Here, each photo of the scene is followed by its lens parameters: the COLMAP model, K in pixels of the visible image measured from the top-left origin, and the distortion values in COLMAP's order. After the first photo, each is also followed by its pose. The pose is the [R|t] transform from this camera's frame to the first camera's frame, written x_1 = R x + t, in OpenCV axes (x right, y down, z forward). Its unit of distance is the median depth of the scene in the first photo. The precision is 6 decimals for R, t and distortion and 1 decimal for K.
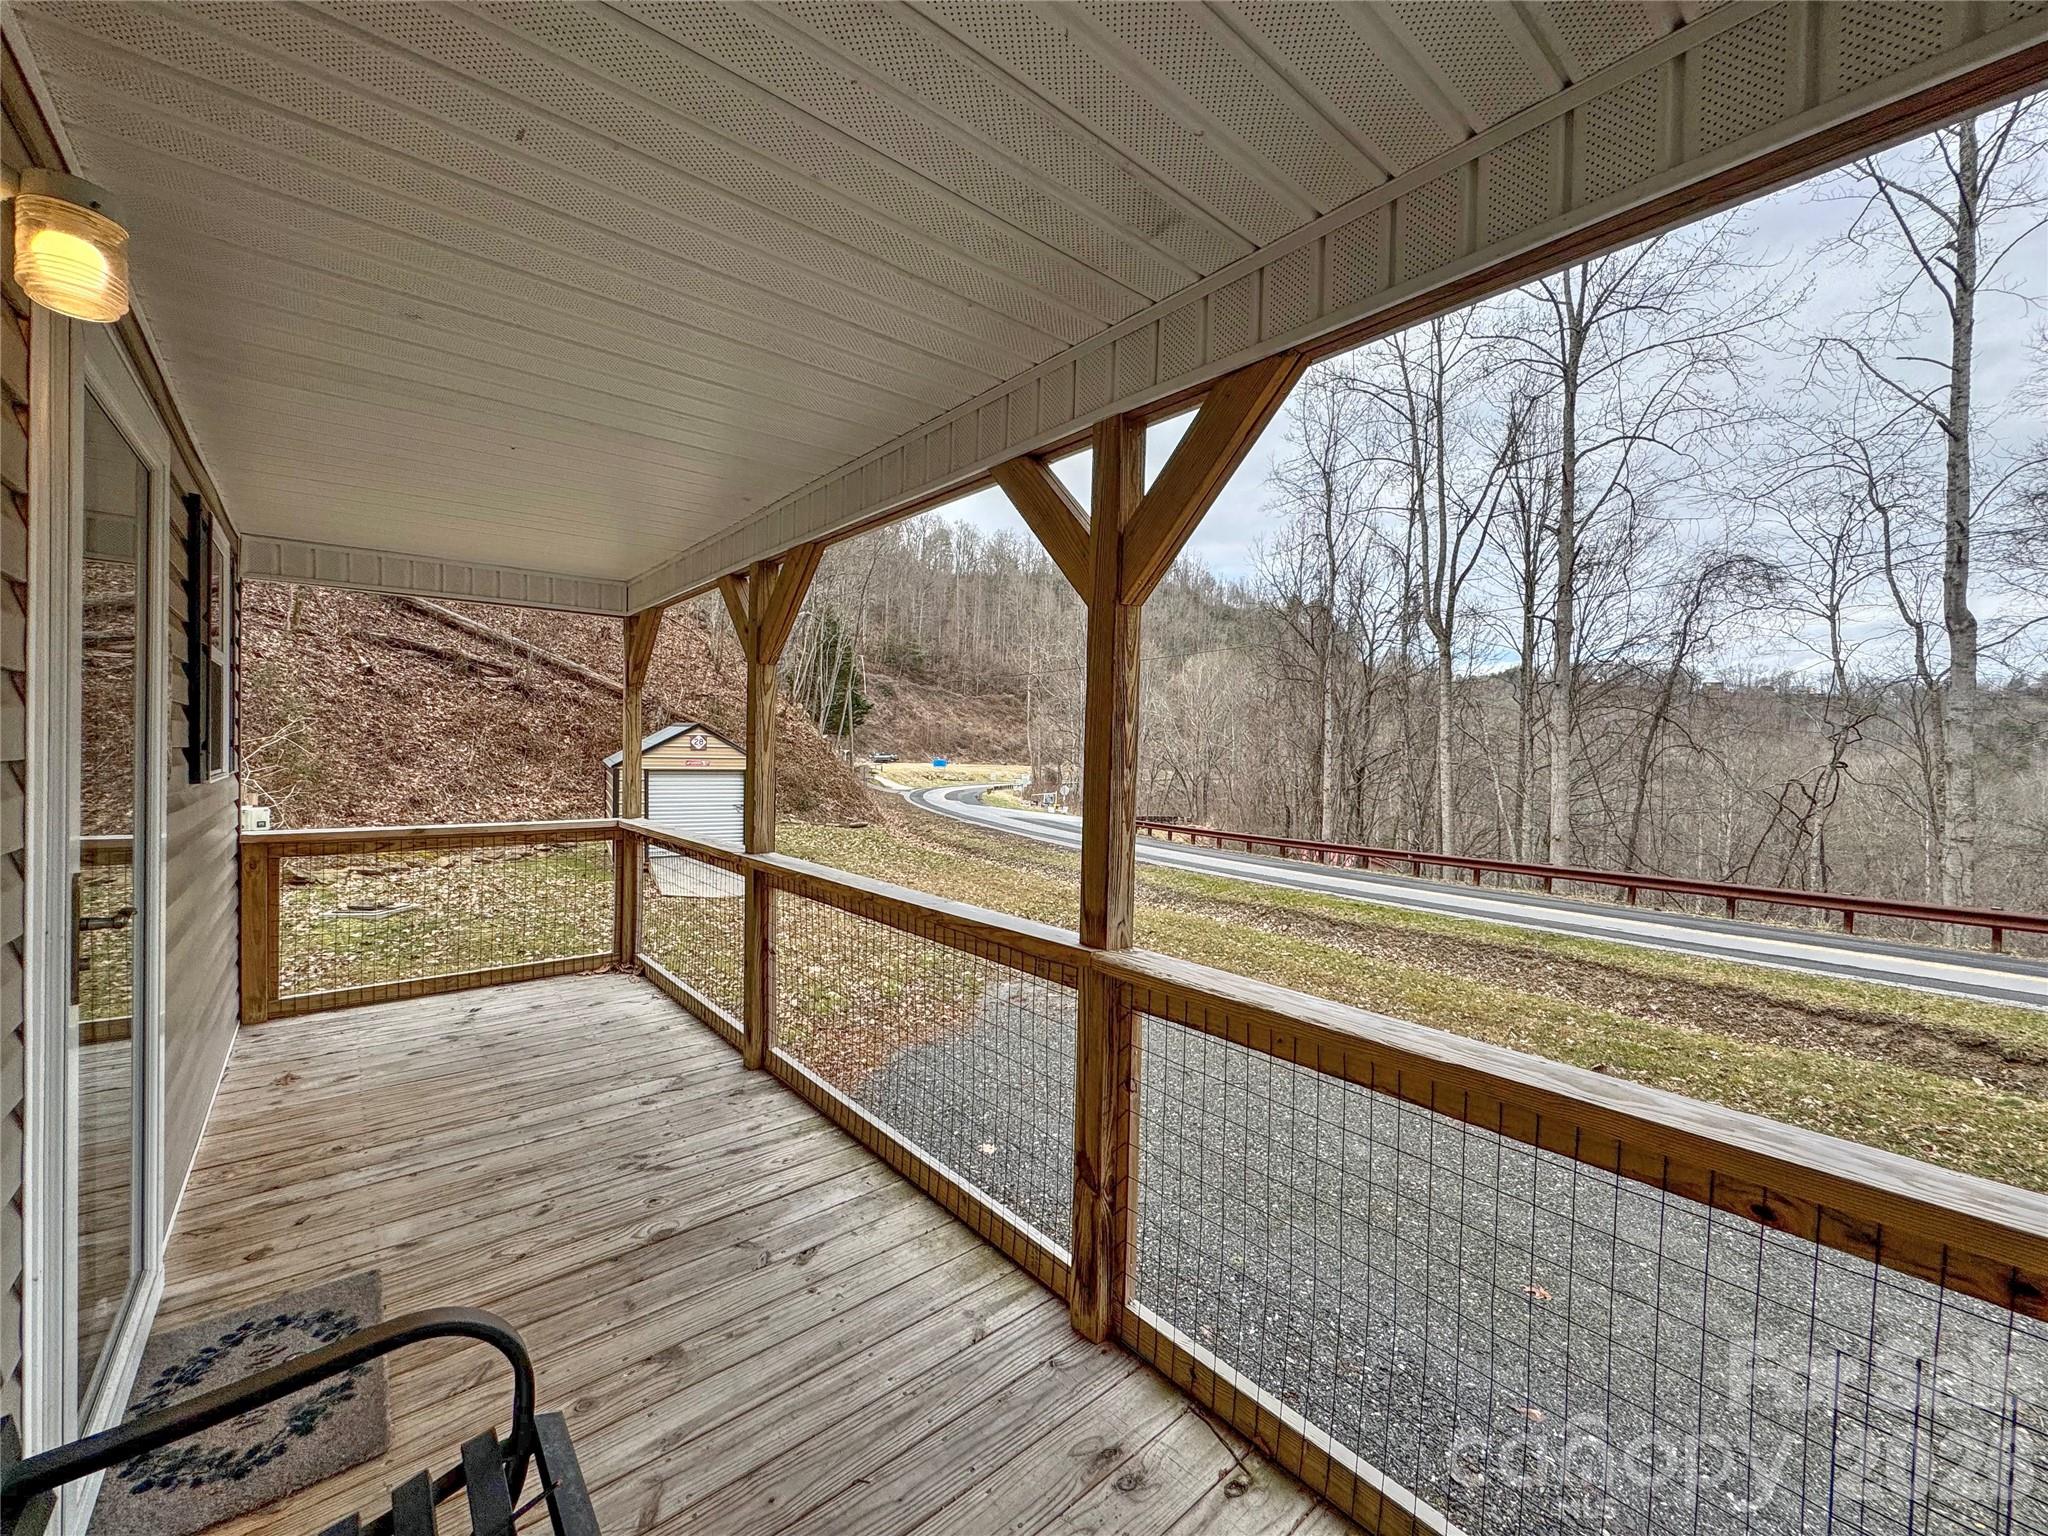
lens RADIAL K [[819.9, 0, 1025.7], [0, 819.9, 752.0], [0, 0, 1]] dist [-0.004303, 0.000750]
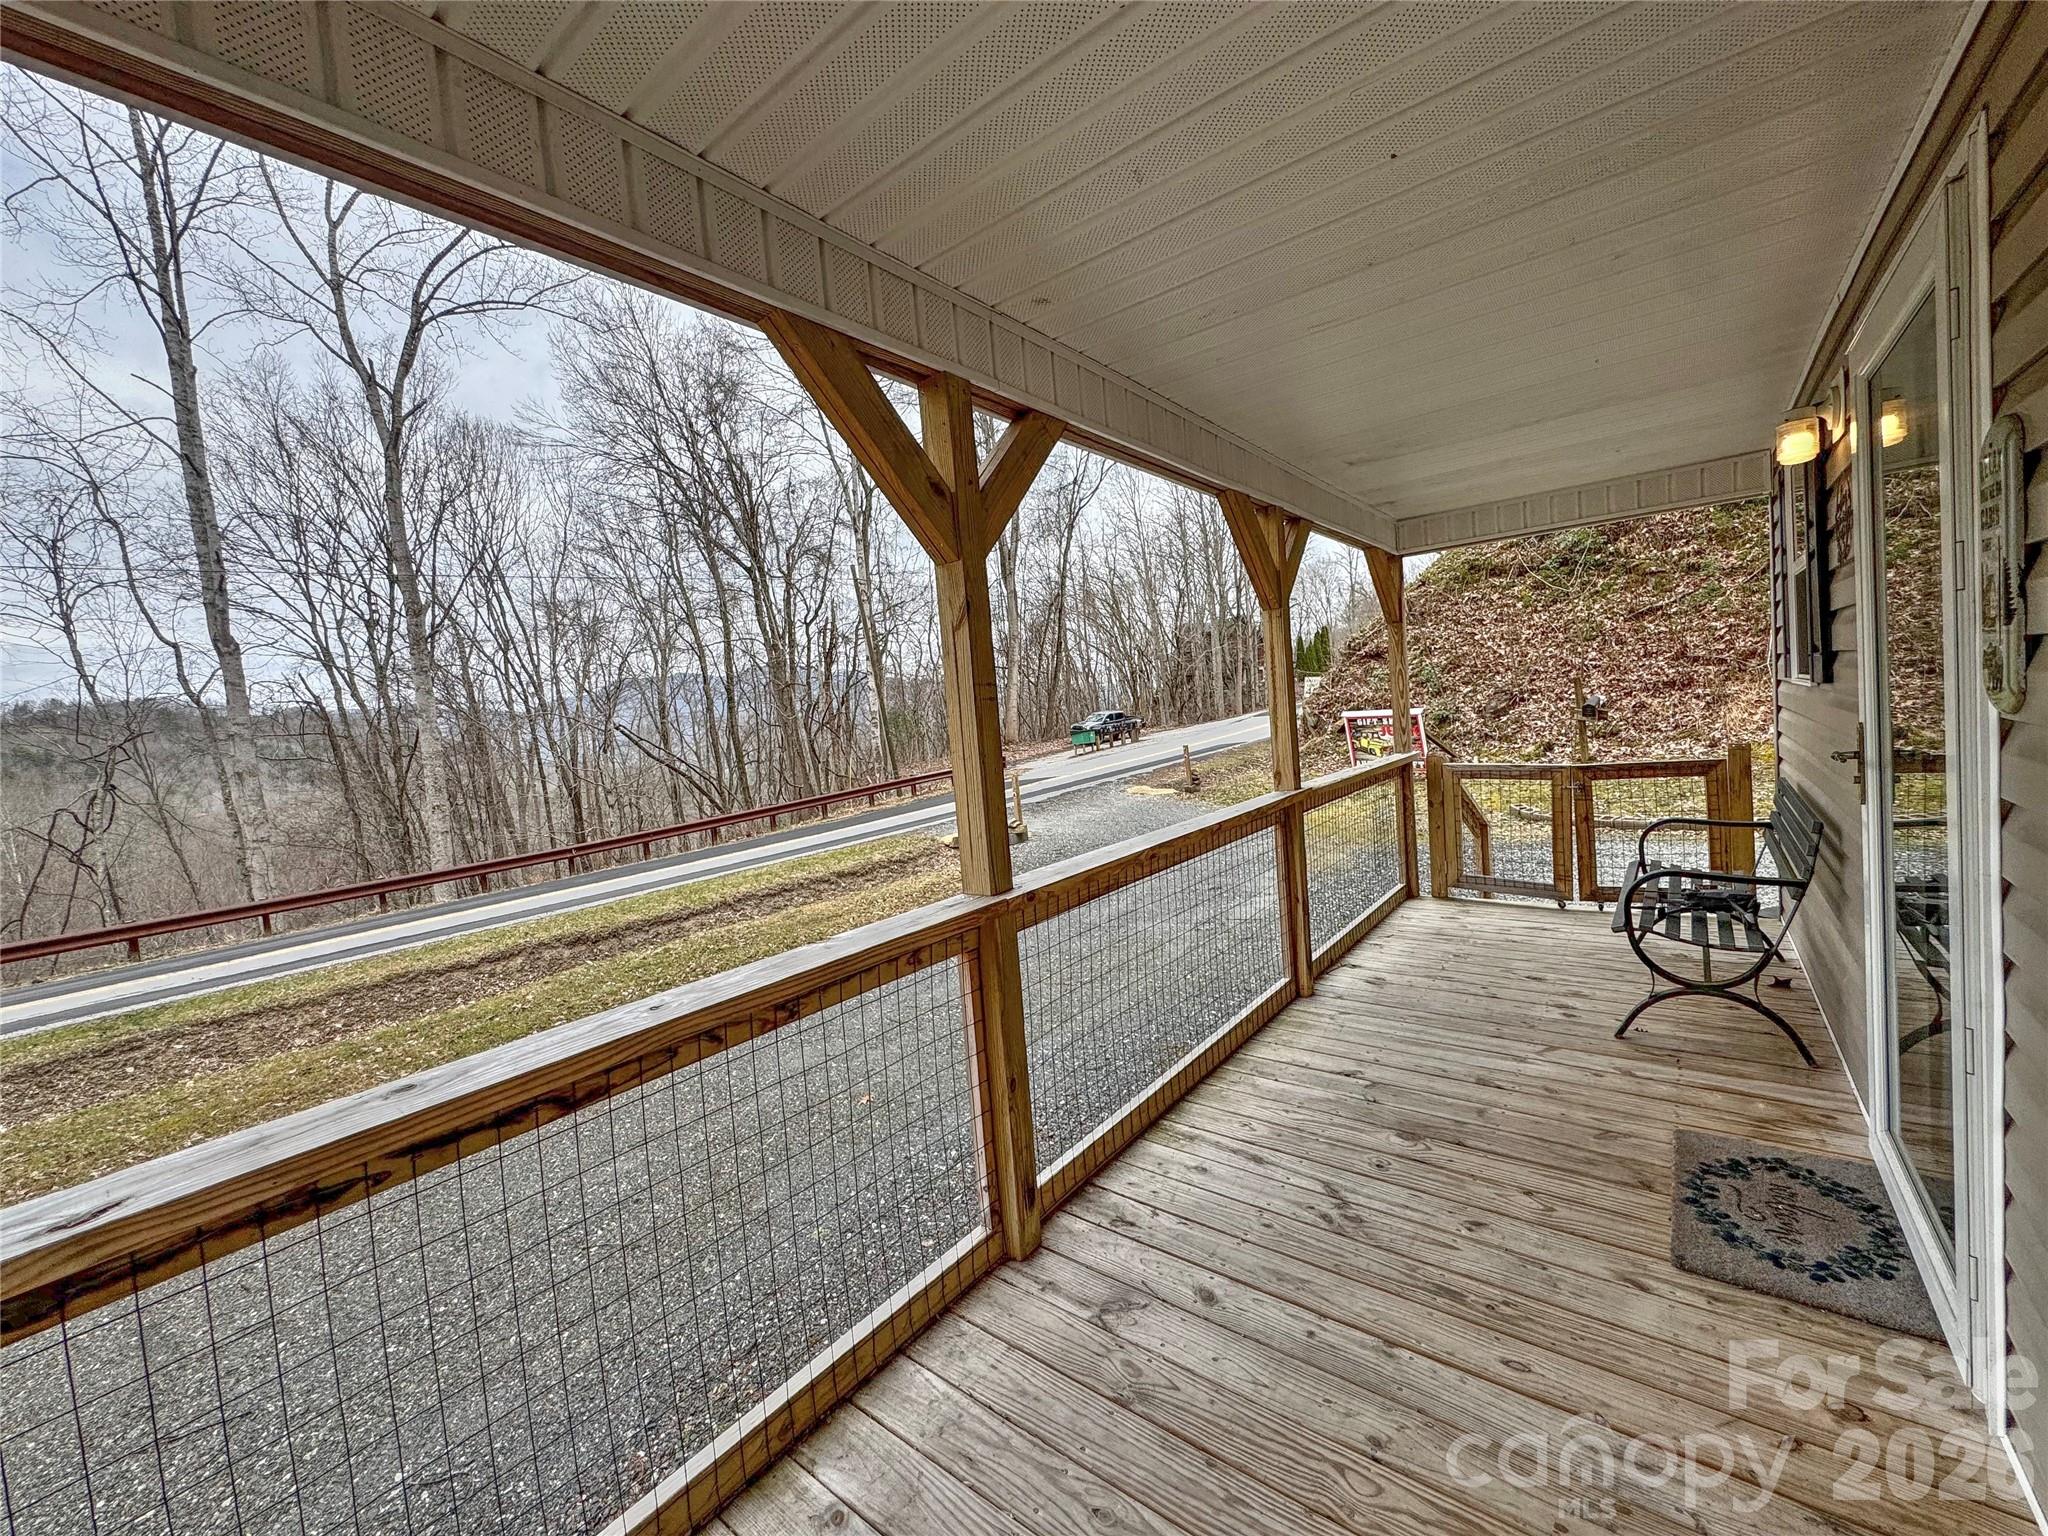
lens RADIAL K [[819.9, 0, 1024.3], [0, 819.9, 783.4], [0, 0, 1]] dist [-0.004303, 0.000750]
pose [[-0.204561, -0.083999, 0.975243, -0.975284], [0.079638, 0.991580, 0.102110, -0.009078], [-0.975609, 0.098555, -0.196149, 1.202105]]
